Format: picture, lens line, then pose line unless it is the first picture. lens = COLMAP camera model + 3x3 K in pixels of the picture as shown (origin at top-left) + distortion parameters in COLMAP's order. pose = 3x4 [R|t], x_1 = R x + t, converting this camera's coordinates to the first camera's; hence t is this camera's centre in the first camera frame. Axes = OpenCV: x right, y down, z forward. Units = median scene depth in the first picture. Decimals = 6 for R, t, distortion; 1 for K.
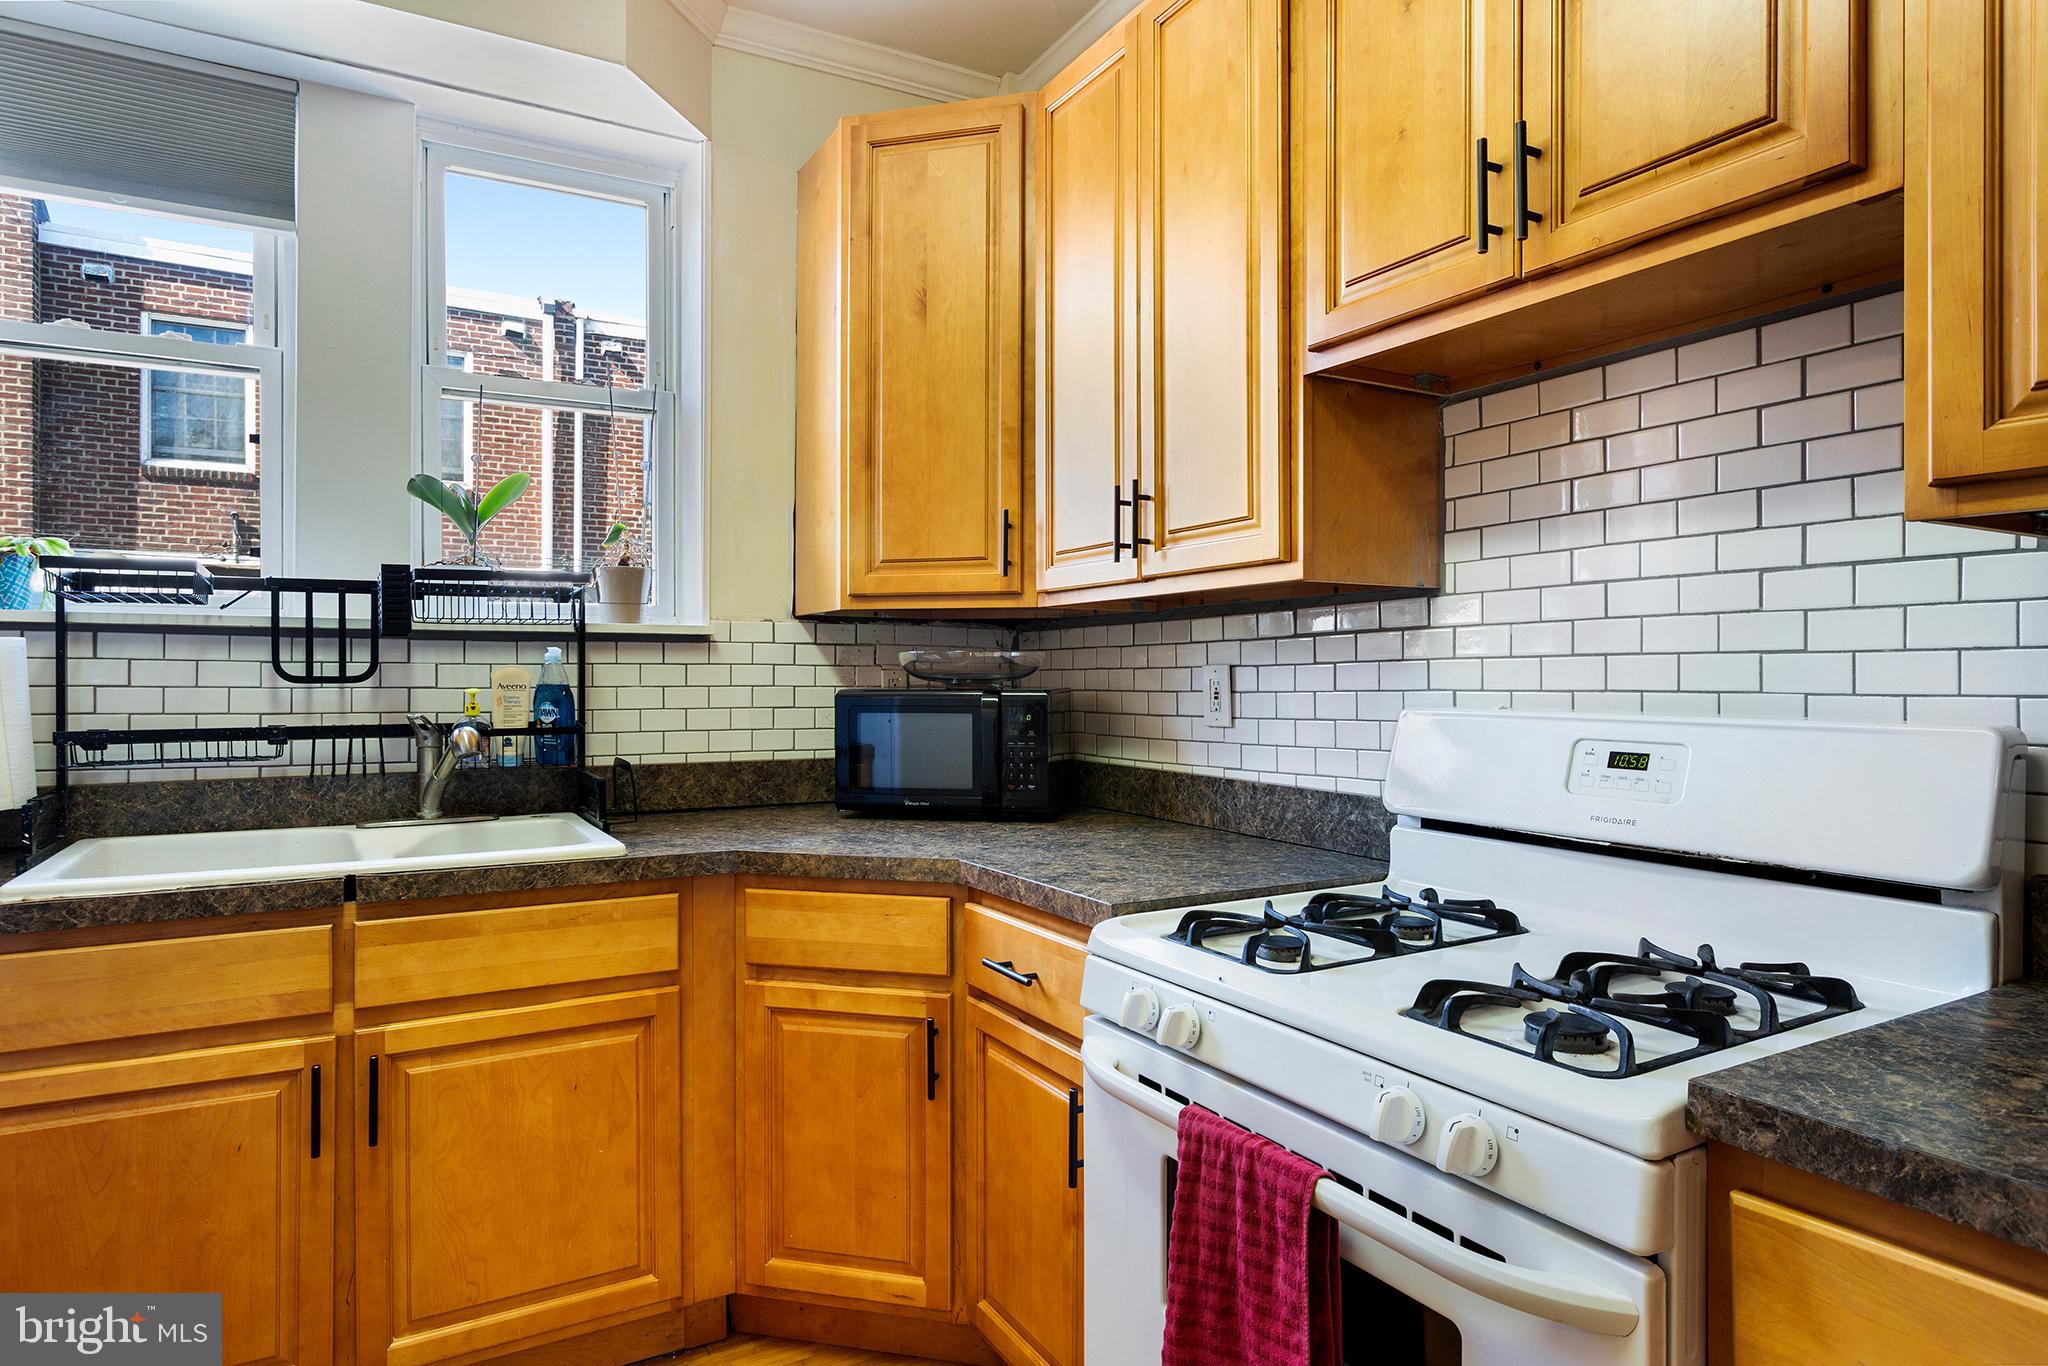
lens RADIAL K [[1165.9, 0, 1021.8], [0, 1165.9, 670.8], [0, 0, 1]] dist [-0.012582, 0.007979]
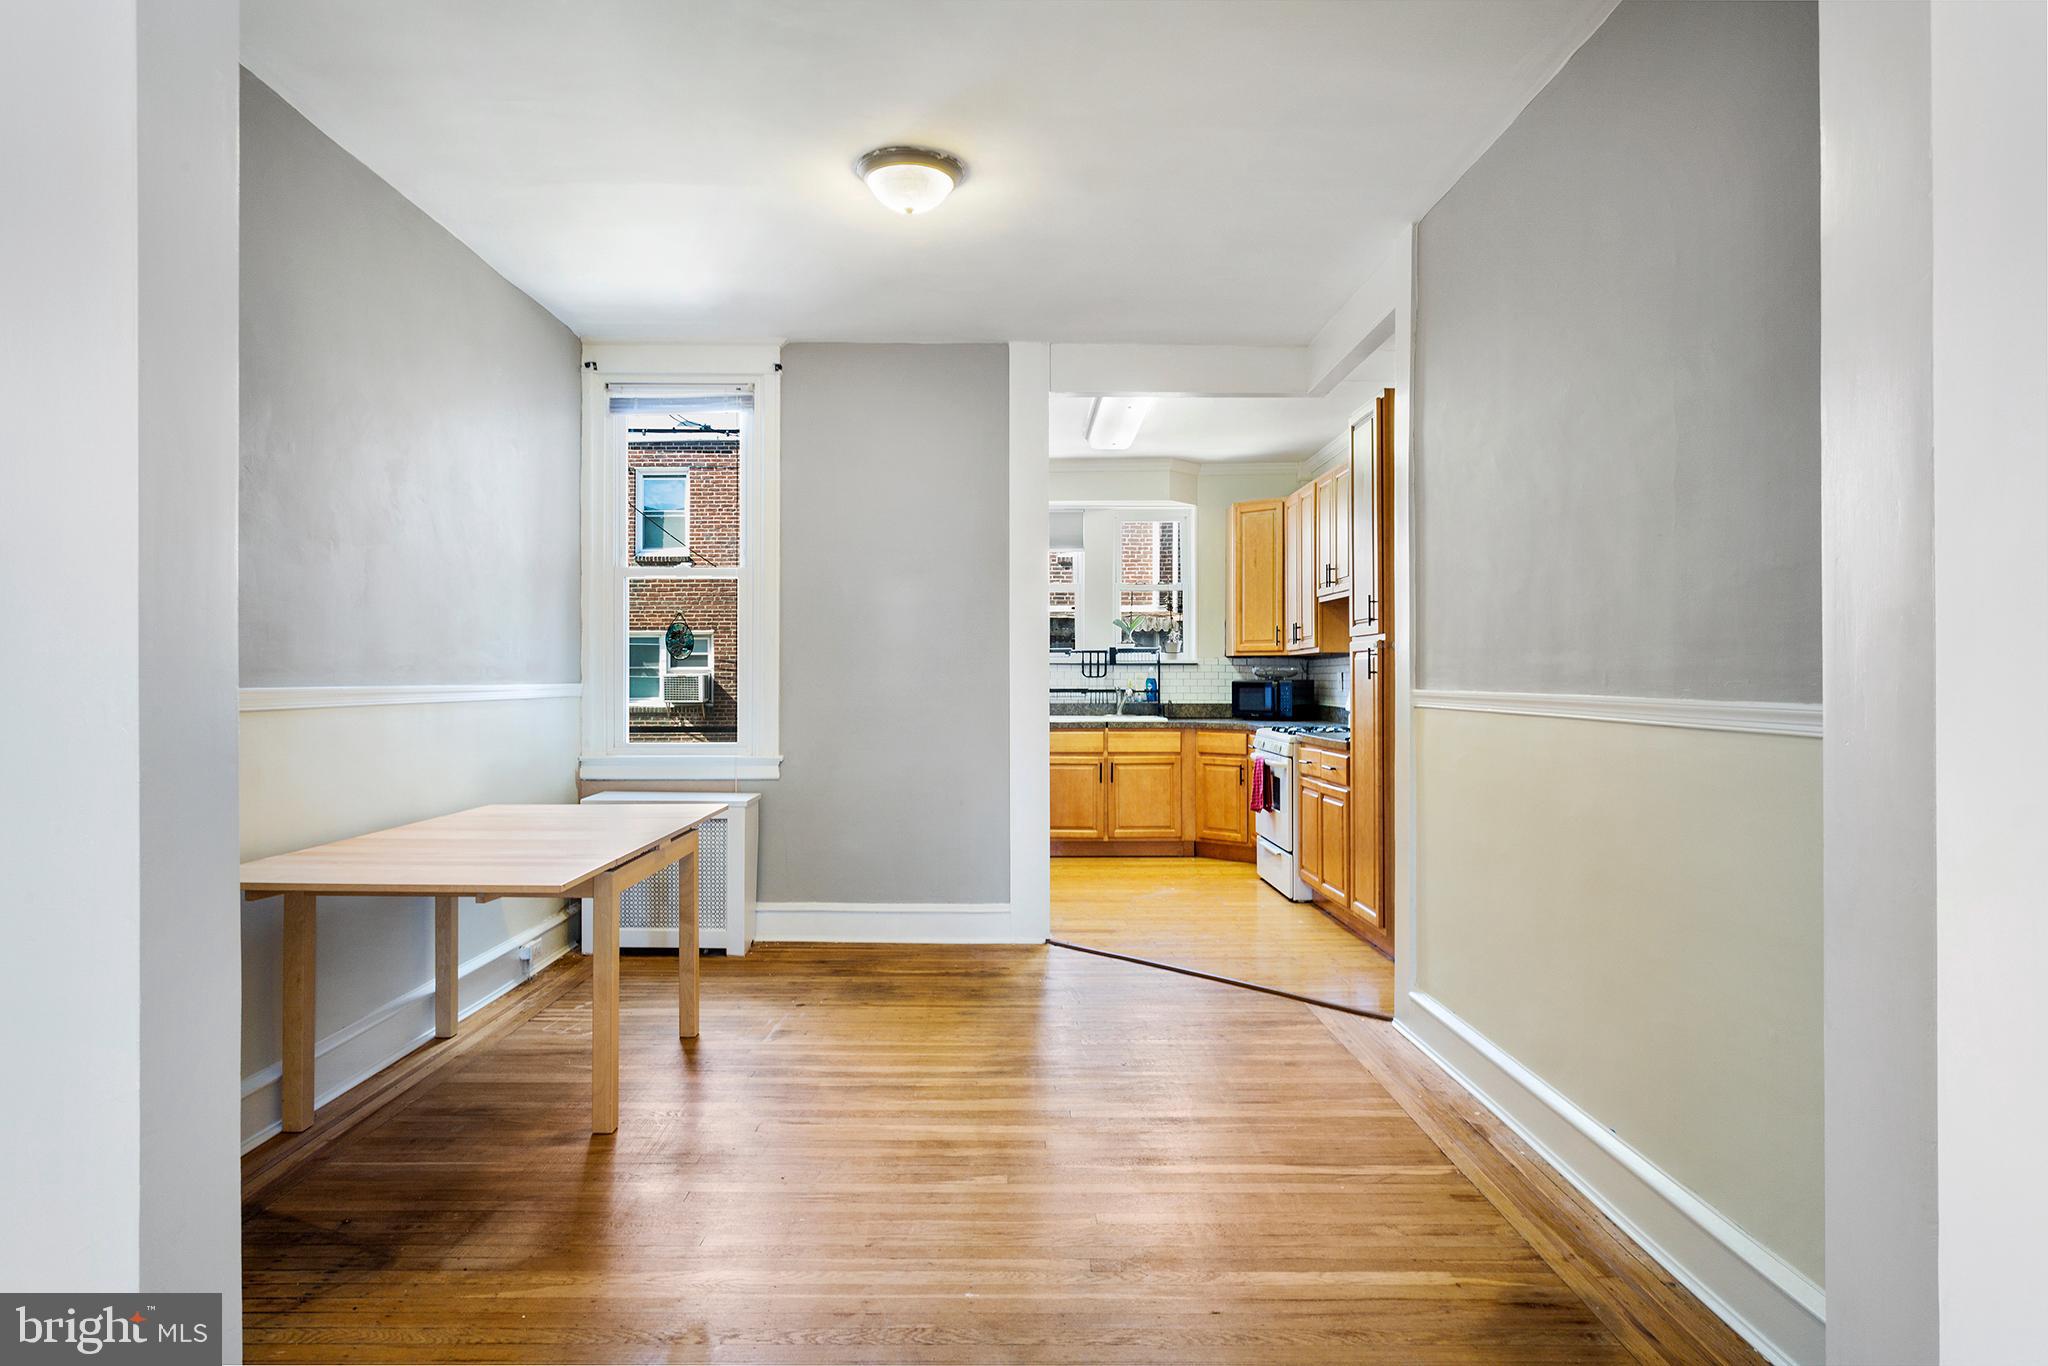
lens RADIAL K [[1165.9, 0, 989.3], [0, 1165.9, 664.8], [0, 0, 1]] dist [-0.012582, 0.007979]
pose [[0.860019, -0.005366, -0.510234, 1.112226], [0.002852, 0.999980, -0.005711, -0.011629], [0.510255, 0.003456, 0.860016, -2.601290]]
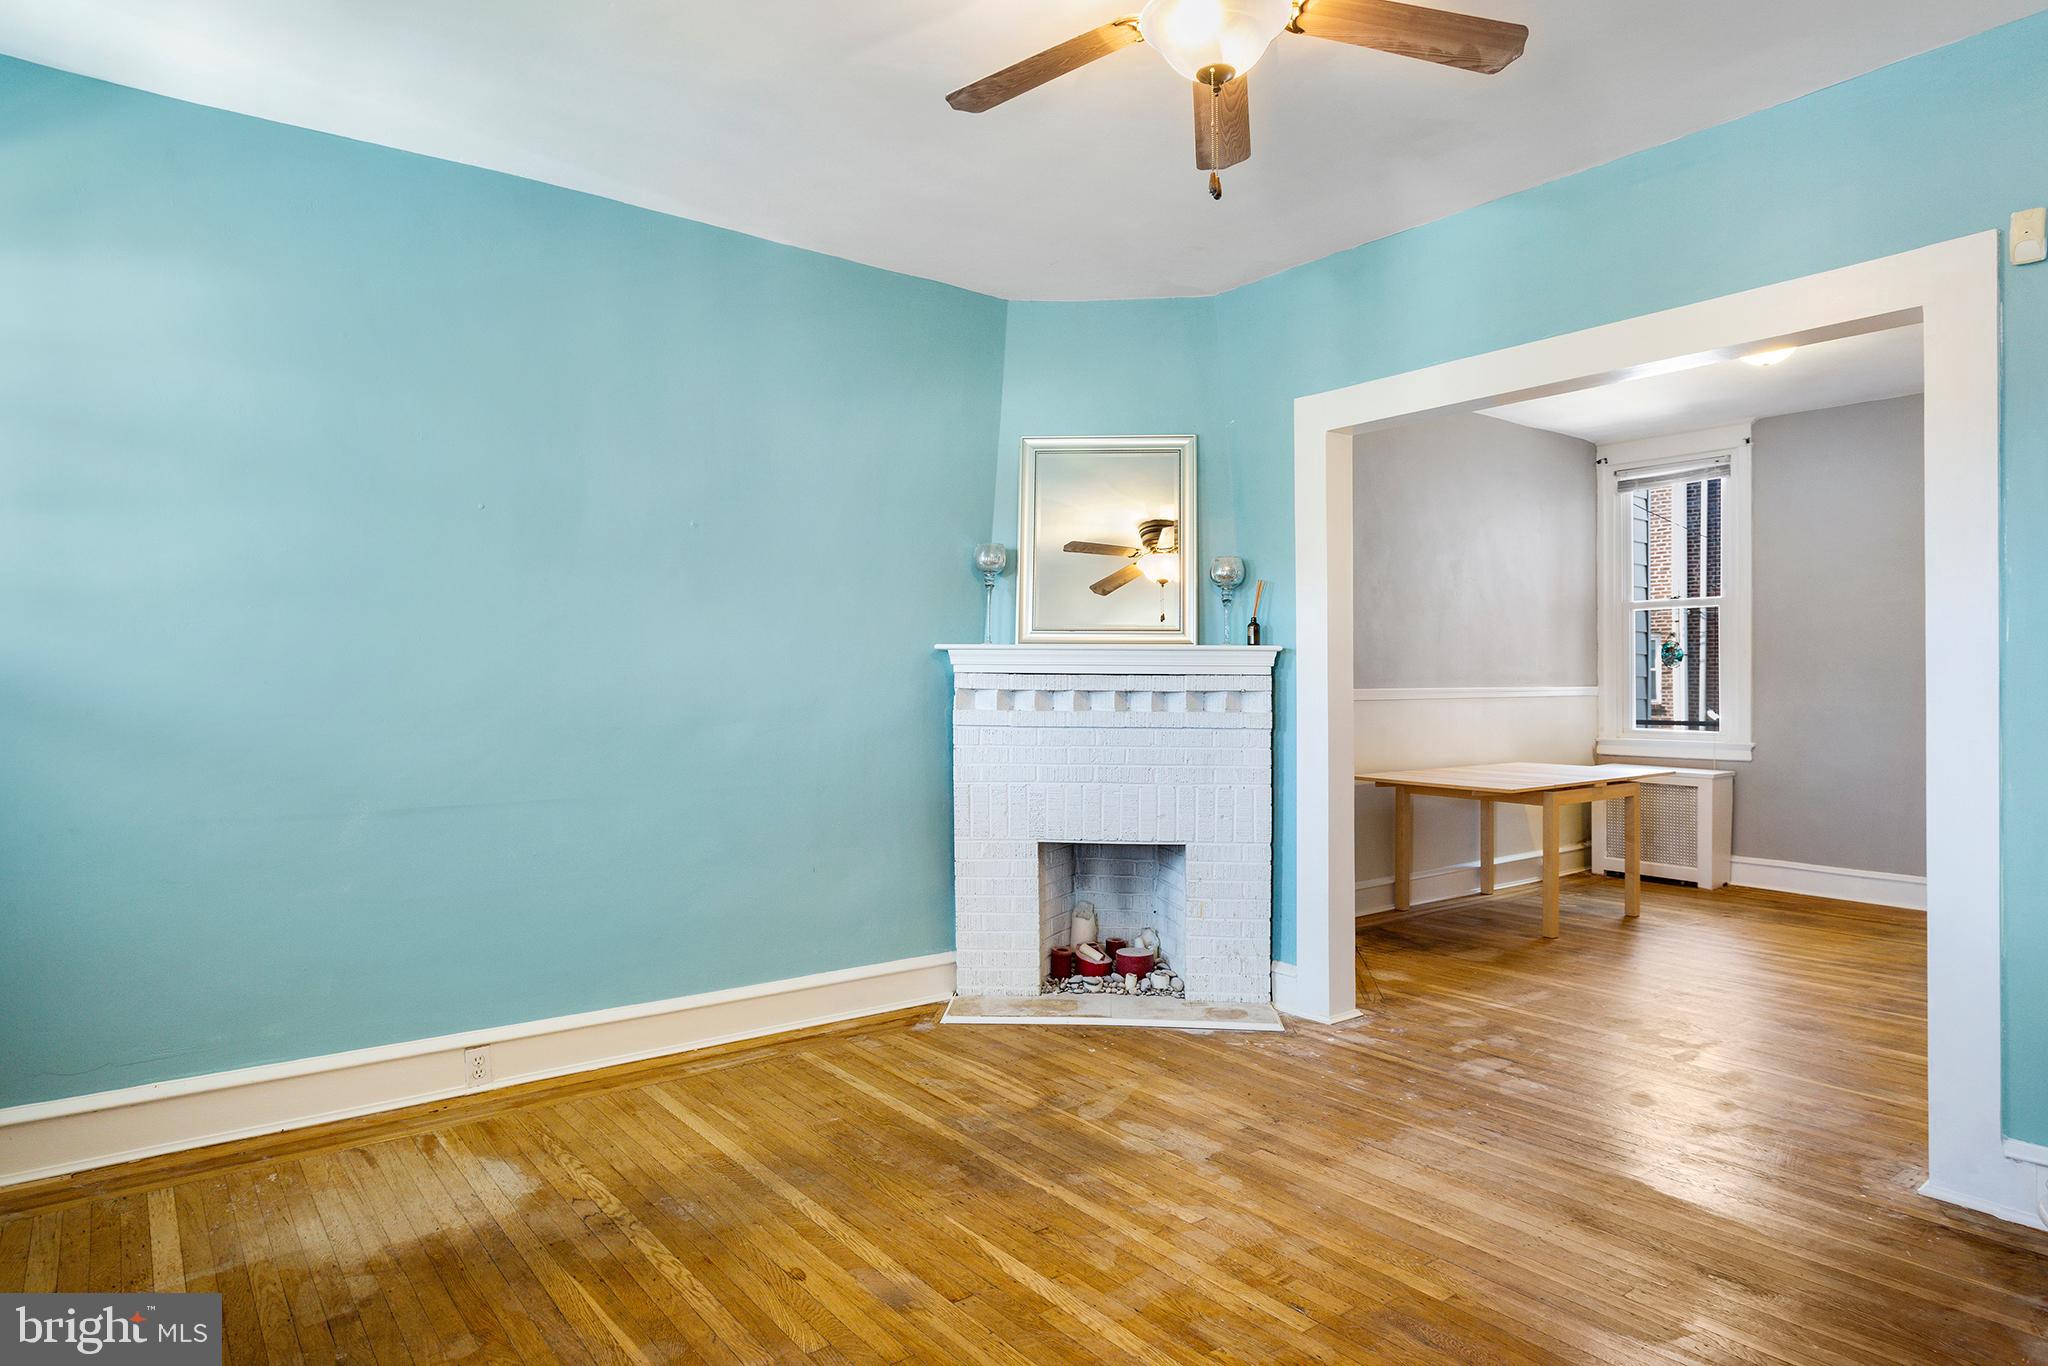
lens RADIAL K [[1165.9, 0, 1077.8], [0, 1165.9, 659.6], [0, 0, 1]] dist [-0.012582, 0.007979]
pose [[0.147119, -0.014076, -0.989019, 2.450711], [0.007146, 0.999888, -0.013167, -0.035927], [0.989093, -0.005130, 0.147203, -3.021506]]
